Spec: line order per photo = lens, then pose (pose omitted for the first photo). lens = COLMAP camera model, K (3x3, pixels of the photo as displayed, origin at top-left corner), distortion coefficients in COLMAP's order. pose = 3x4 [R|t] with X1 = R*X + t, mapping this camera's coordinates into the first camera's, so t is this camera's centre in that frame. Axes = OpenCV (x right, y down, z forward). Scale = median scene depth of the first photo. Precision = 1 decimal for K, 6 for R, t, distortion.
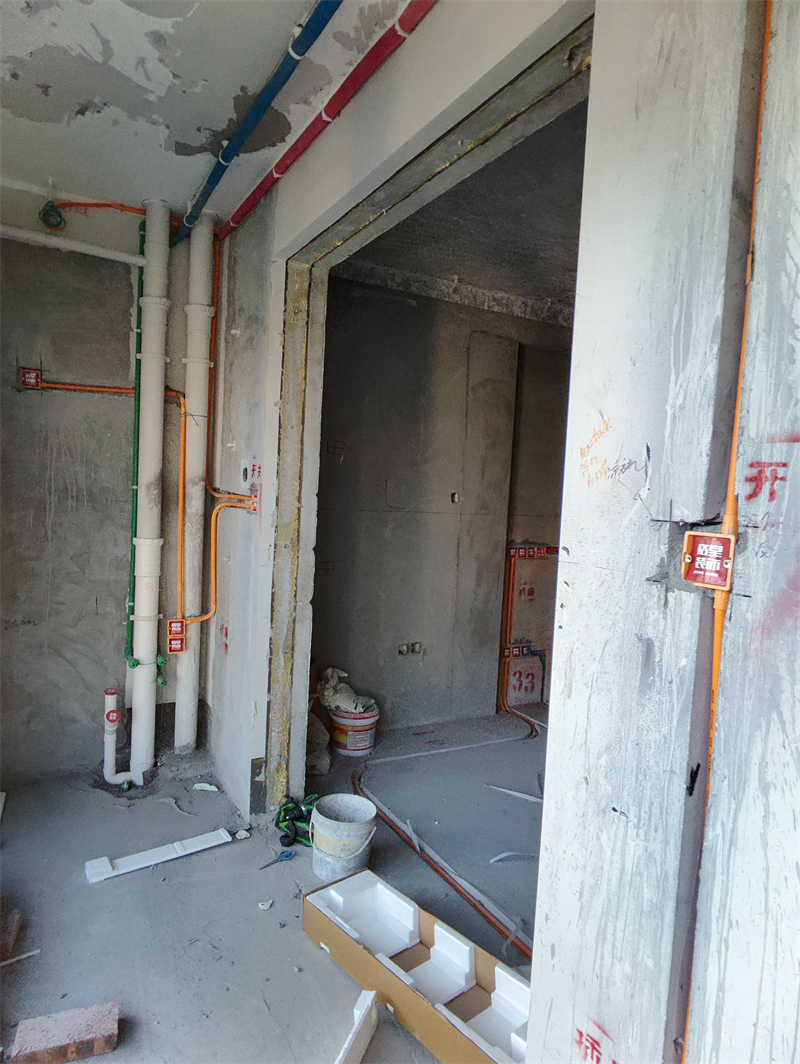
lens RADIAL K [[671.7, 0, 370.0], [0, 671.7, 533.6], [0, 0, 1]] dist [-0.008079, 0.006792]
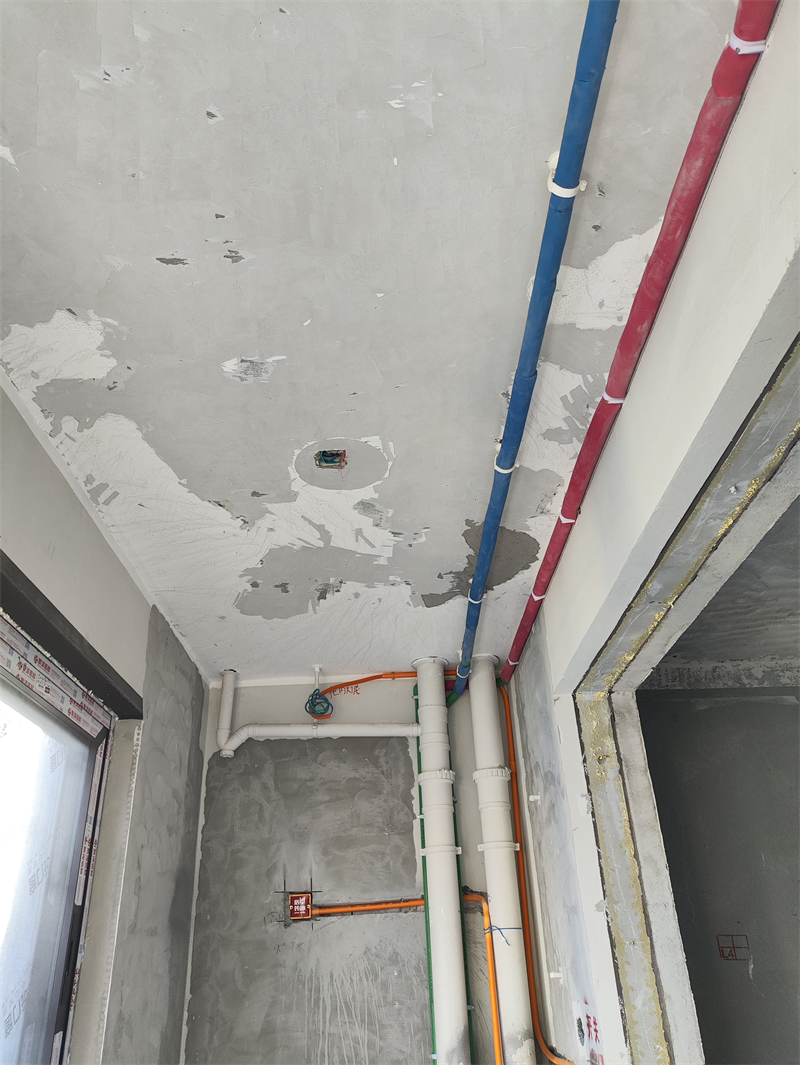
lens RADIAL K [[776.9, 0, 406.9], [0, 776.9, 545.0], [0, 0, 1]] dist [0.050607, -0.058863]
pose [[0.887119, -0.298158, -0.352309, 0.055457], [0.063400, 0.834819, -0.546862, -0.069345], [0.457165, 0.462795, 0.759487, 0.151420]]
